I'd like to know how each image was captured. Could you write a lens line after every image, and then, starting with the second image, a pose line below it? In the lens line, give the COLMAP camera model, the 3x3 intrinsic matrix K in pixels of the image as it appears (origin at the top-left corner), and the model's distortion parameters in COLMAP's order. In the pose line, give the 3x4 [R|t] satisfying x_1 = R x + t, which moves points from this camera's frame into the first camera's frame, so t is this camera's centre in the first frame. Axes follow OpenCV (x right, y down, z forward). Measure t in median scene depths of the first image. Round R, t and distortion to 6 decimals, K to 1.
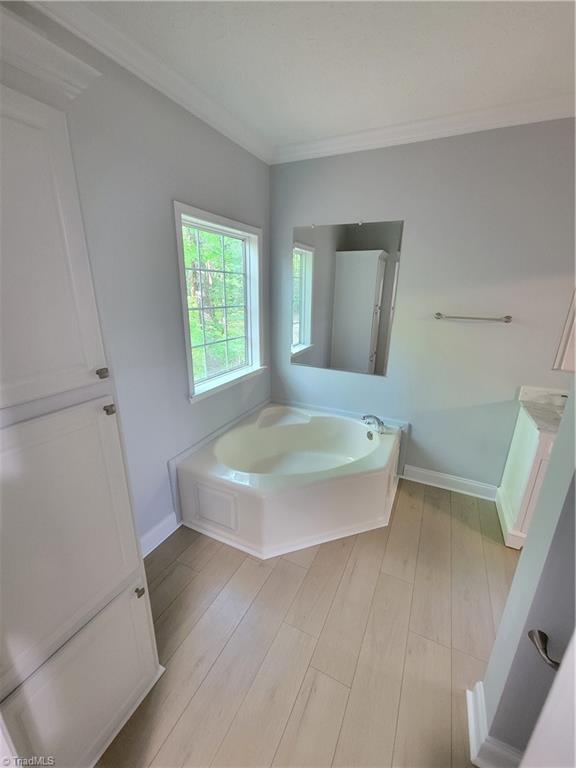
lens RADIAL K [[312.0, 0, 289.1], [0, 312.0, 385.8], [0, 0, 1]] dist [0.004932, -0.003698]
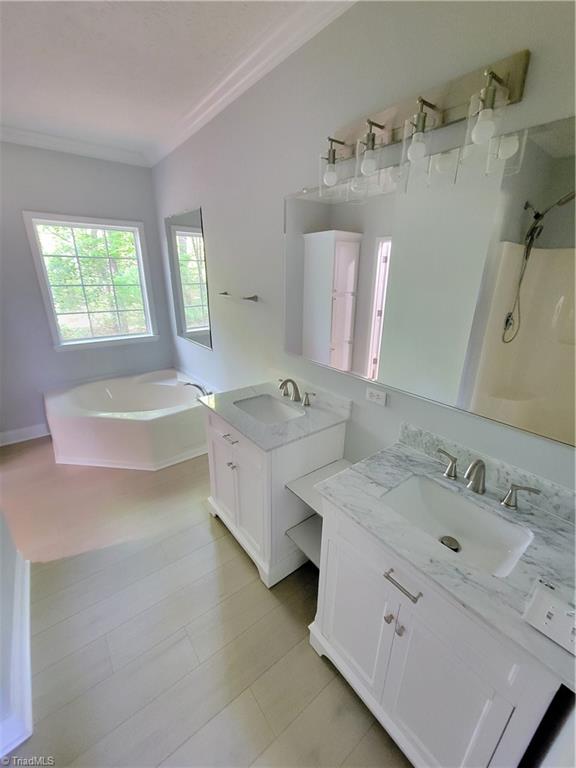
lens RADIAL K [[312.0, 0, 289.1], [0, 312.0, 385.8], [0, 0, 1]] dist [0.004932, -0.003698]
pose [[0.894820, 0.144457, -0.422410, 1.064501], [-0.128793, 0.989502, 0.065562, -0.015068], [0.427446, -0.004263, 0.904031, 0.126166]]
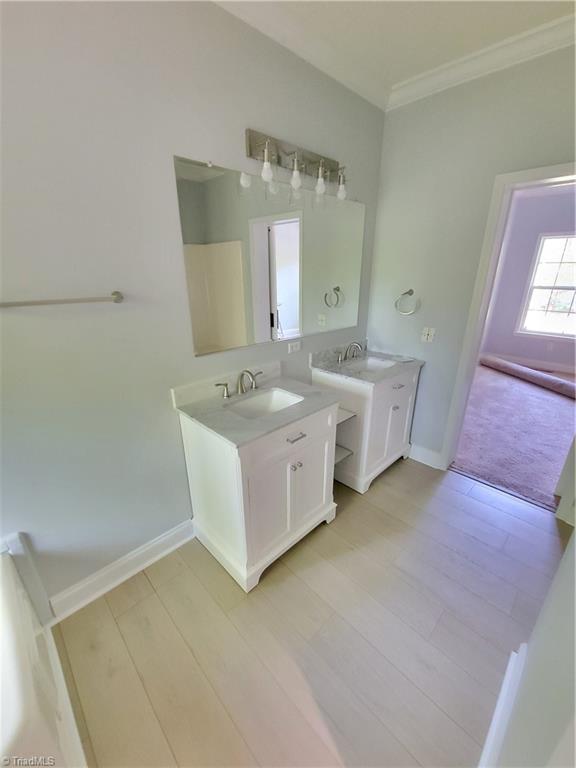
lens RADIAL K [[312.0, 0, 289.1], [0, 312.0, 385.8], [0, 0, 1]] dist [0.004932, -0.003698]
pose [[0.337812, -0.341564, 0.877050, 0.189887], [0.285662, 0.925082, 0.250241, -0.094655], [-0.896817, 0.166005, 0.410076, 0.415328]]
